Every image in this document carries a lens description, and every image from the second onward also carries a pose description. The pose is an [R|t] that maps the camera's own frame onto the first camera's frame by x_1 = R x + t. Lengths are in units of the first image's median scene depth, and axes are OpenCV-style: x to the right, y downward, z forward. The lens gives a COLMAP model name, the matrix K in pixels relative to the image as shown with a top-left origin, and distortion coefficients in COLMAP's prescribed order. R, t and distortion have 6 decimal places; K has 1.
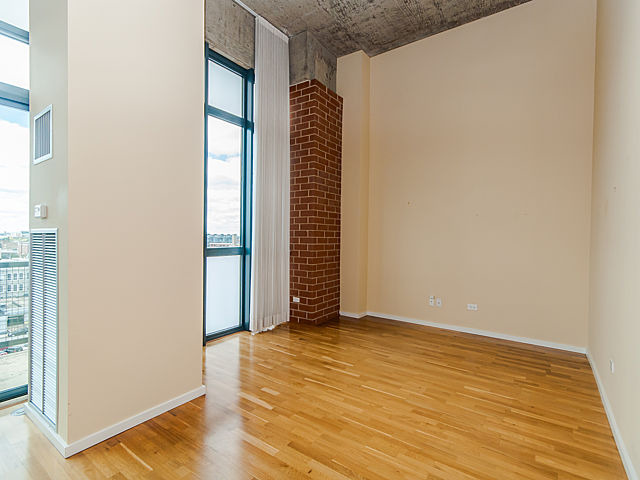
lens RADIAL K [[318.3, 0, 322.5], [0, 318.3, 240.0], [0, 0, 1]] dist [0.006305, 0.002060]
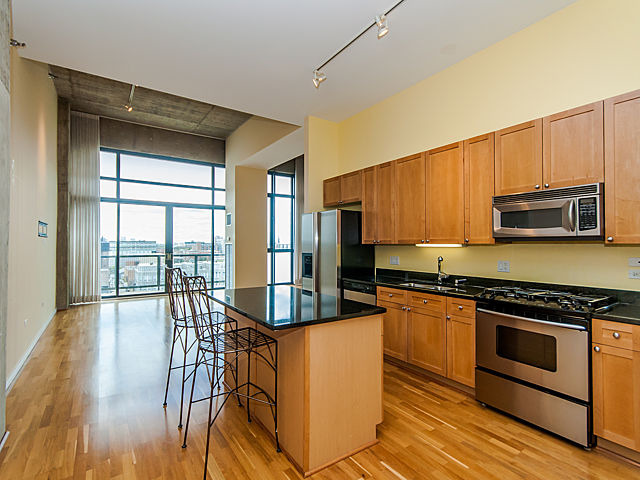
lens RADIAL K [[318.3, 0, 322.6], [0, 318.3, 238.8], [0, 0, 1]] dist [0.006305, 0.002060]
pose [[0.939350, -0.015256, -0.342620, 0.729820], [0.005433, 0.999547, -0.029613, 0.016332], [0.342916, 0.025956, 0.939007, -1.069158]]
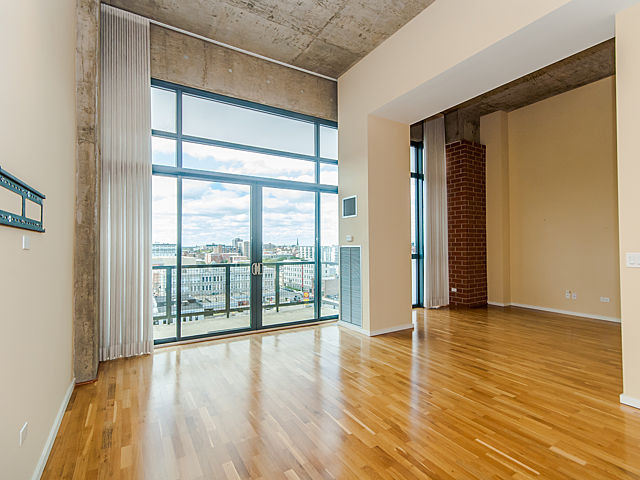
lens RADIAL K [[318.3, 0, 322.3], [0, 318.3, 239.2], [0, 0, 1]] dist [0.006305, 0.002060]
pose [[0.917983, -0.023356, -0.395932, -0.053028], [0.010543, 0.999349, -0.034507, -0.000672], [0.396480, 0.027502, 0.917631, -0.592105]]
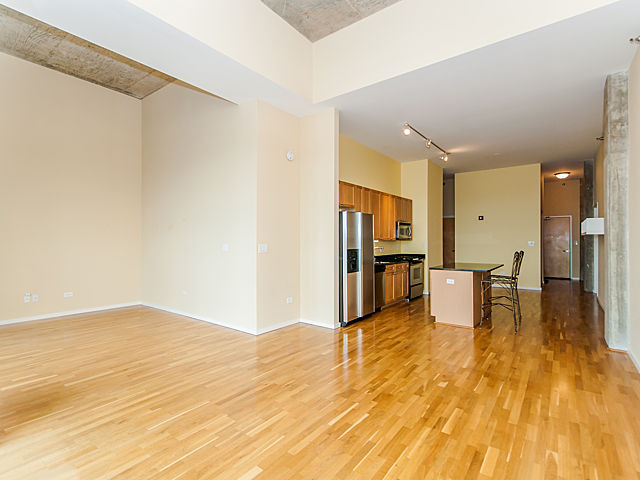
lens RADIAL K [[318.3, 0, 321.4], [0, 318.3, 240.4], [0, 0, 1]] dist [0.006305, 0.002060]
pose [[0.032058, -0.009694, 0.999439, -0.735793], [0.011571, 0.999890, 0.009327, -0.008787], [-0.999419, 0.011265, 0.032167, -0.061522]]
